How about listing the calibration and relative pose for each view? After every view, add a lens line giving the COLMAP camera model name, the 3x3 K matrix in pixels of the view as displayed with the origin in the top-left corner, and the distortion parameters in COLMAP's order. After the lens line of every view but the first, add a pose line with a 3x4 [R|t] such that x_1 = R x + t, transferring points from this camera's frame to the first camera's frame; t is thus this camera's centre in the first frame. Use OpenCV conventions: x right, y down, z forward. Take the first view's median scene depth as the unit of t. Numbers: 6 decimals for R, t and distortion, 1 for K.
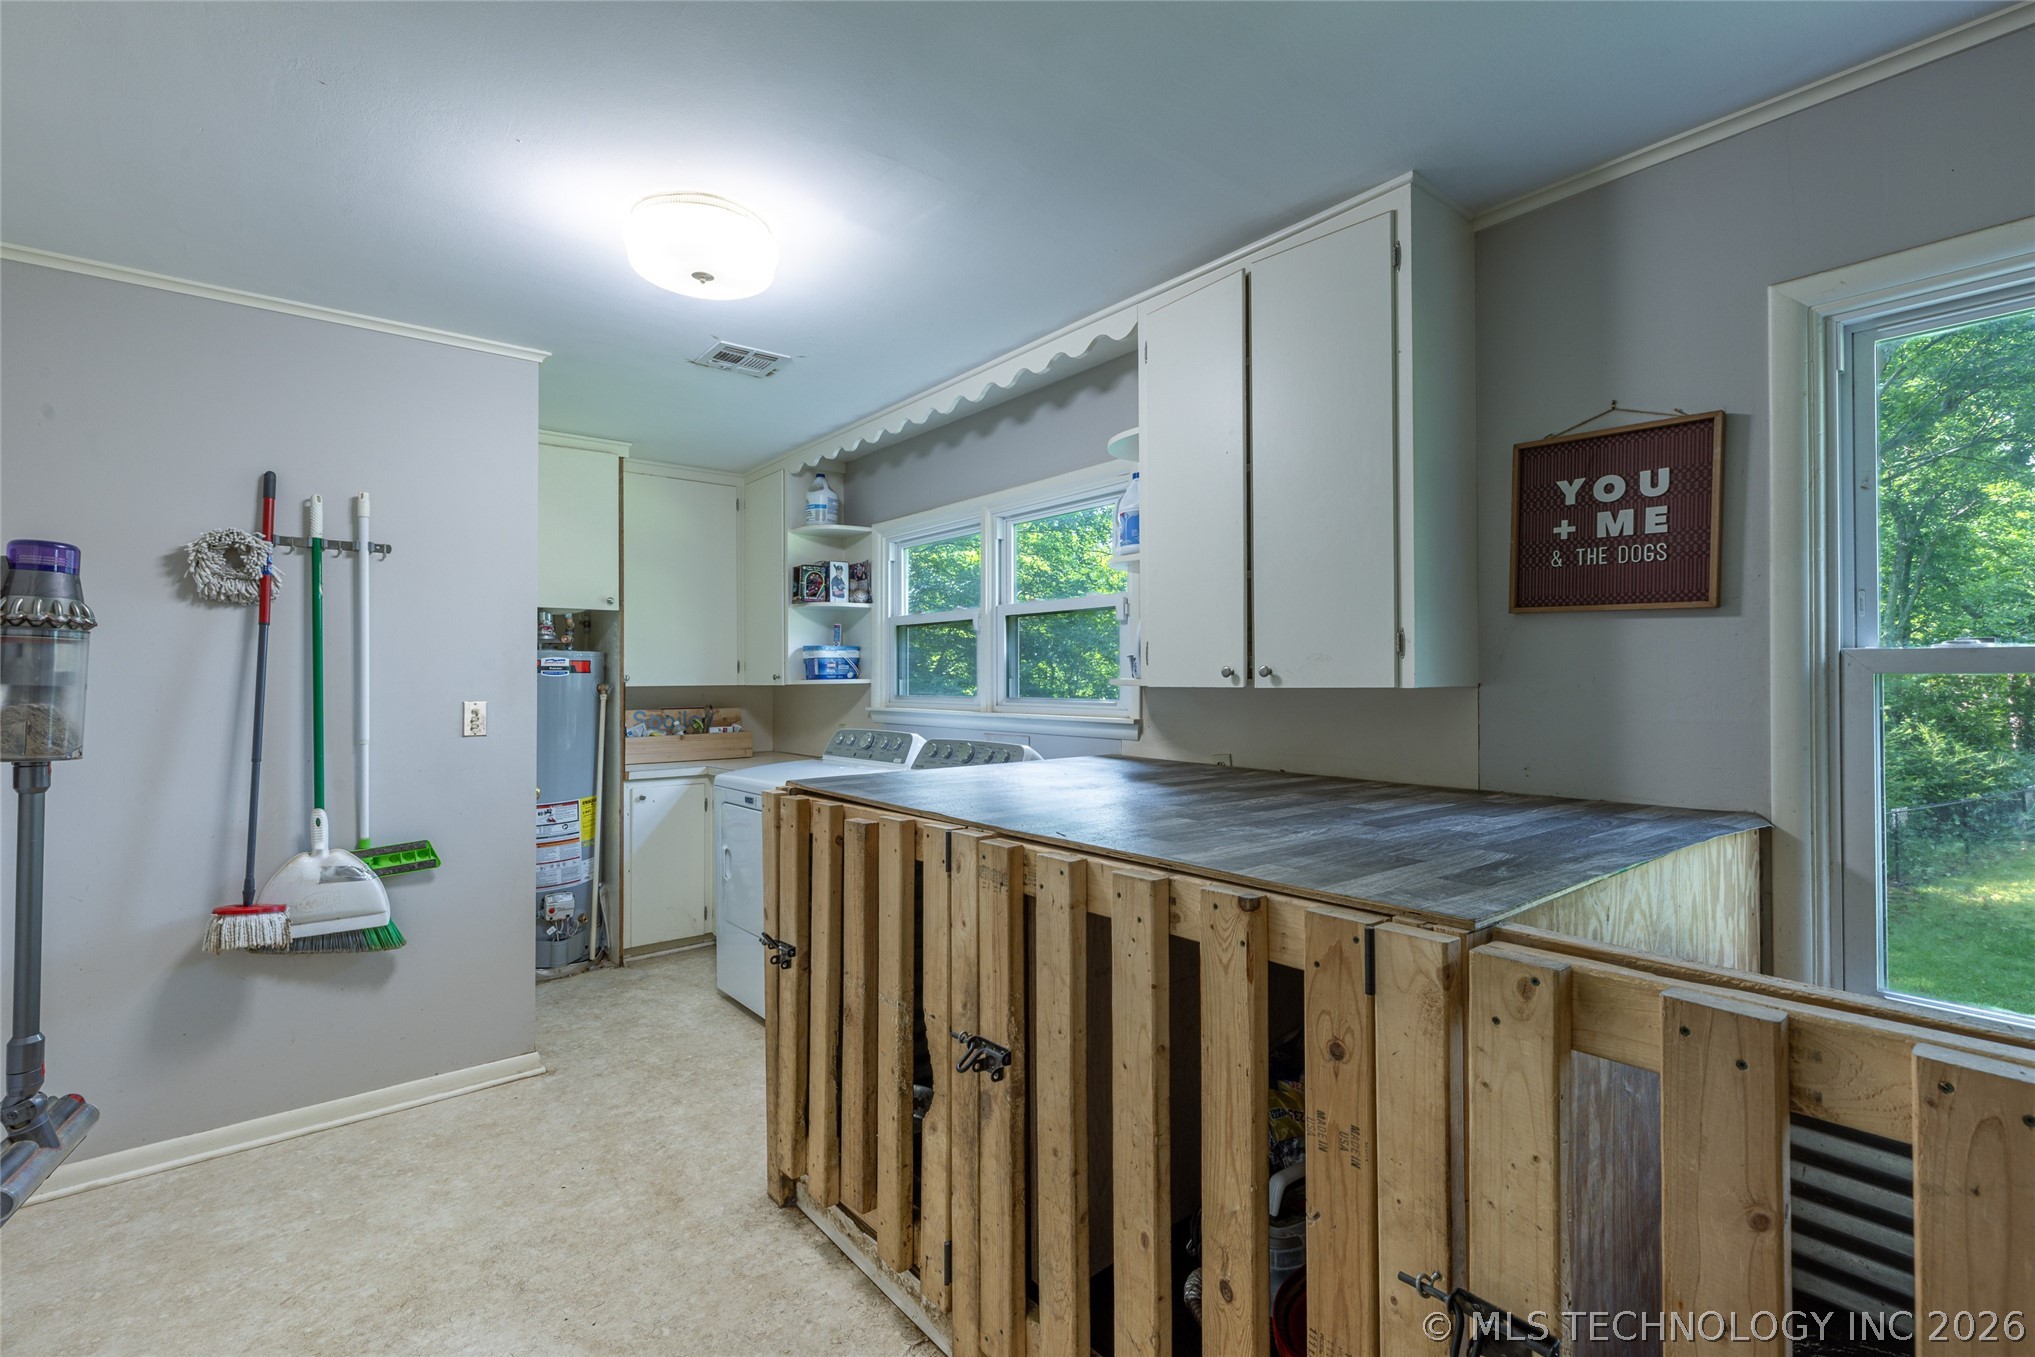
lens RADIAL K [[910.8, 0, 1017.4], [0, 910.8, 672.5], [0, 0, 1]] dist [0.002800, 0.000060]
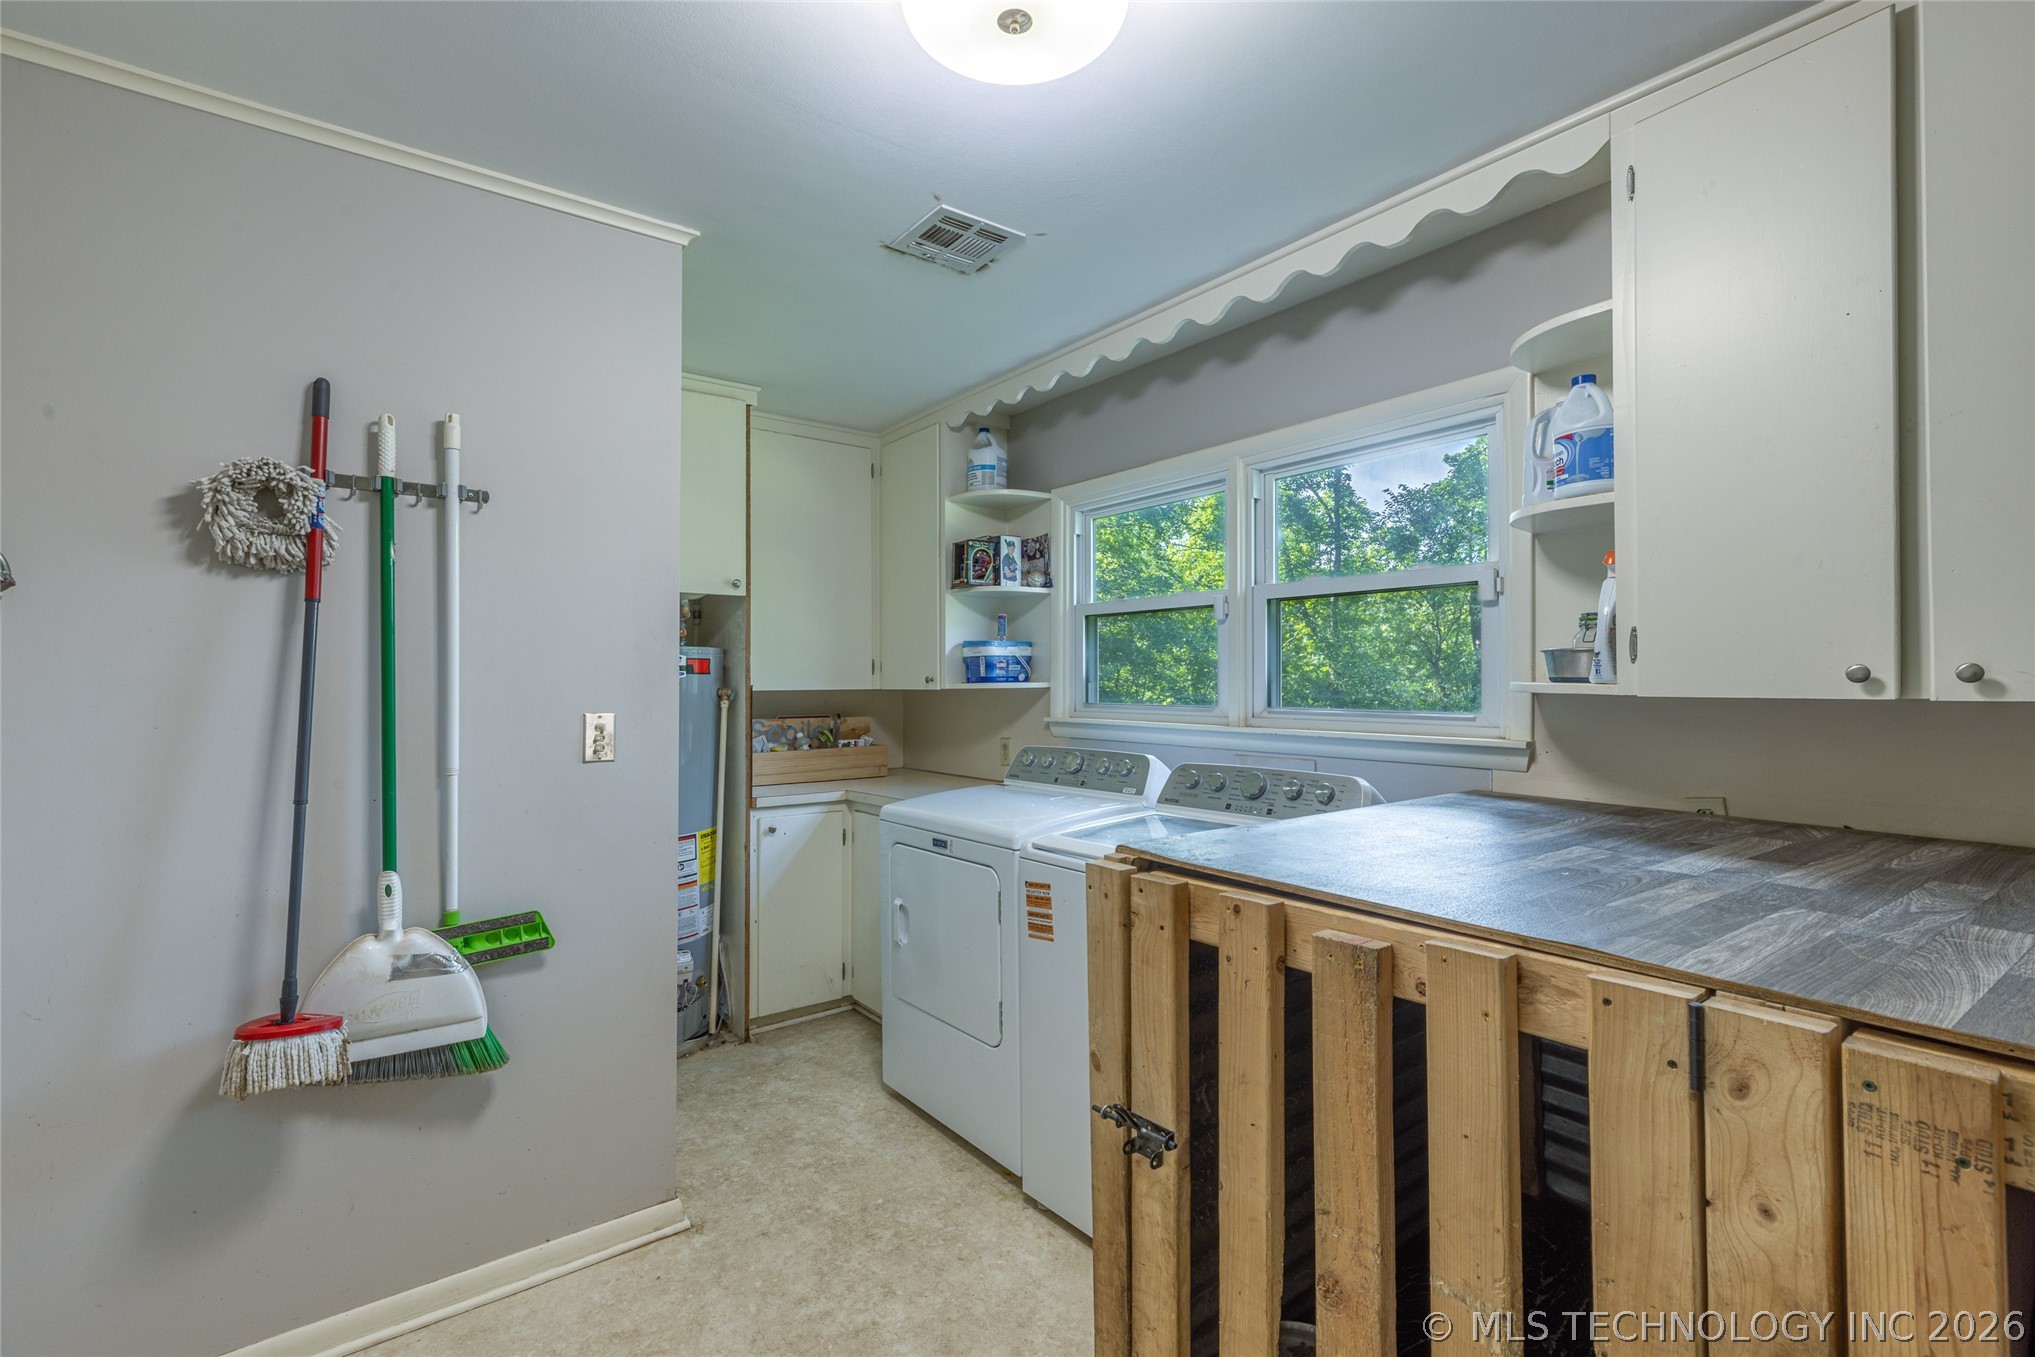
lens RADIAL K [[910.8, 0, 1017.4], [0, 910.8, 672.5], [0, 0, 1]] dist [0.002800, 0.000060]
pose [[0.999407, 0.001623, -0.034407, -0.239348], [-0.001708, 0.999996, -0.002428, 0.000945], [0.034402, 0.002486, 0.999405, 0.292633]]
